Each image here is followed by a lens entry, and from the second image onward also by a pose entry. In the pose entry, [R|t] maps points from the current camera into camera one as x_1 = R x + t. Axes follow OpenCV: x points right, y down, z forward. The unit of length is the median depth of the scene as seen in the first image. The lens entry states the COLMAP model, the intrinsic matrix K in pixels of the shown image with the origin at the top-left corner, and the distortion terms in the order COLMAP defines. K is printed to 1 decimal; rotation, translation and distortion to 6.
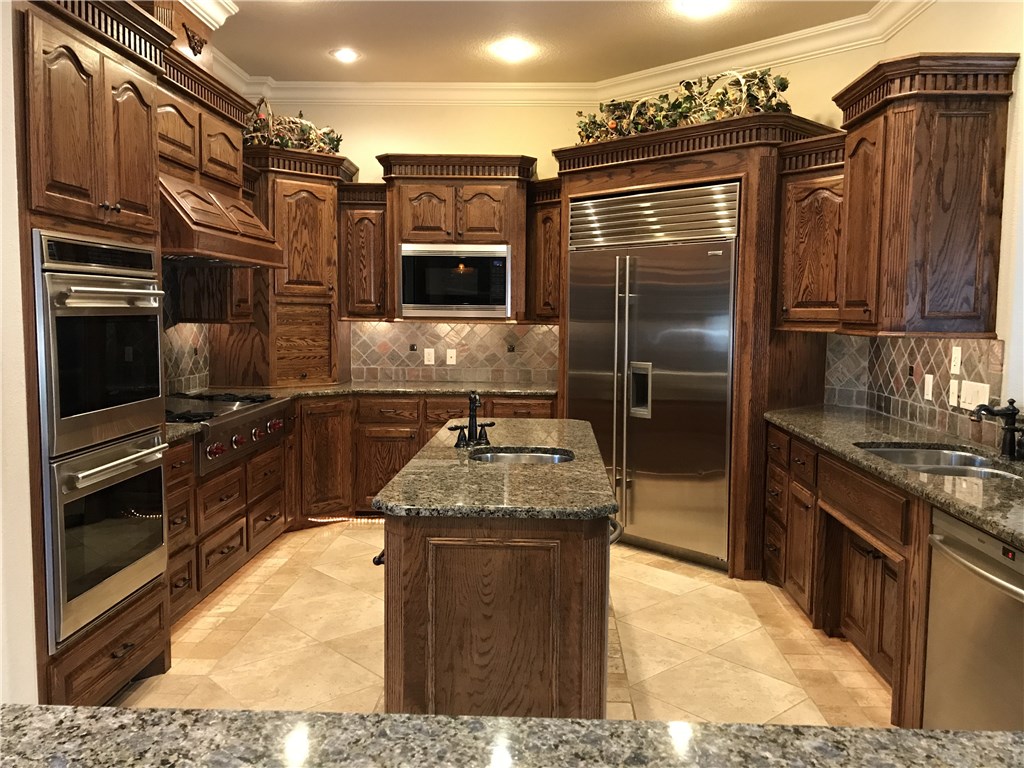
lens RADIAL K [[849.1, 0, 518.0], [0, 849.1, 386.4], [0, 0, 1]] dist [0.038050, -0.070591]
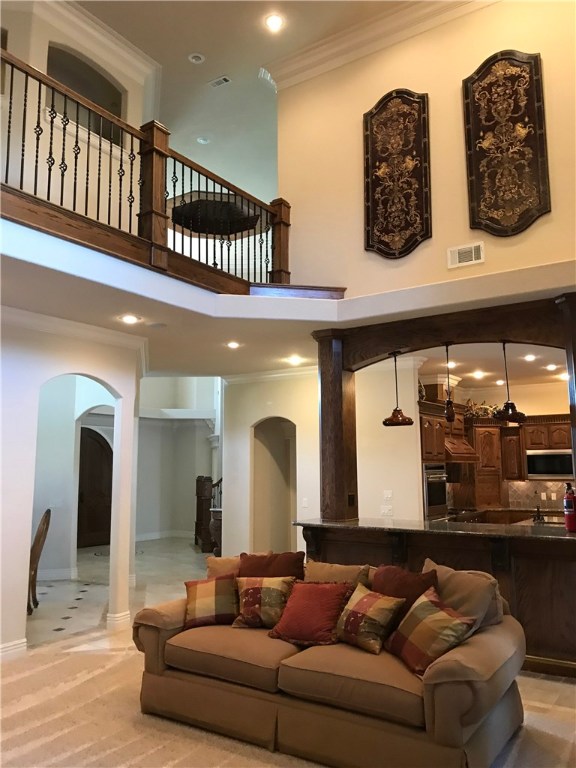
lens RADIAL K [[636.8, 0, 293.1], [0, 636.8, 384.3], [0, 0, 1]] dist [0.038050, -0.070591]
pose [[0.852877, -0.089513, -0.514382, 0.264984], [-0.024269, 0.977332, -0.210316, 0.056220], [0.521548, 0.191857, 0.831372, -0.971212]]
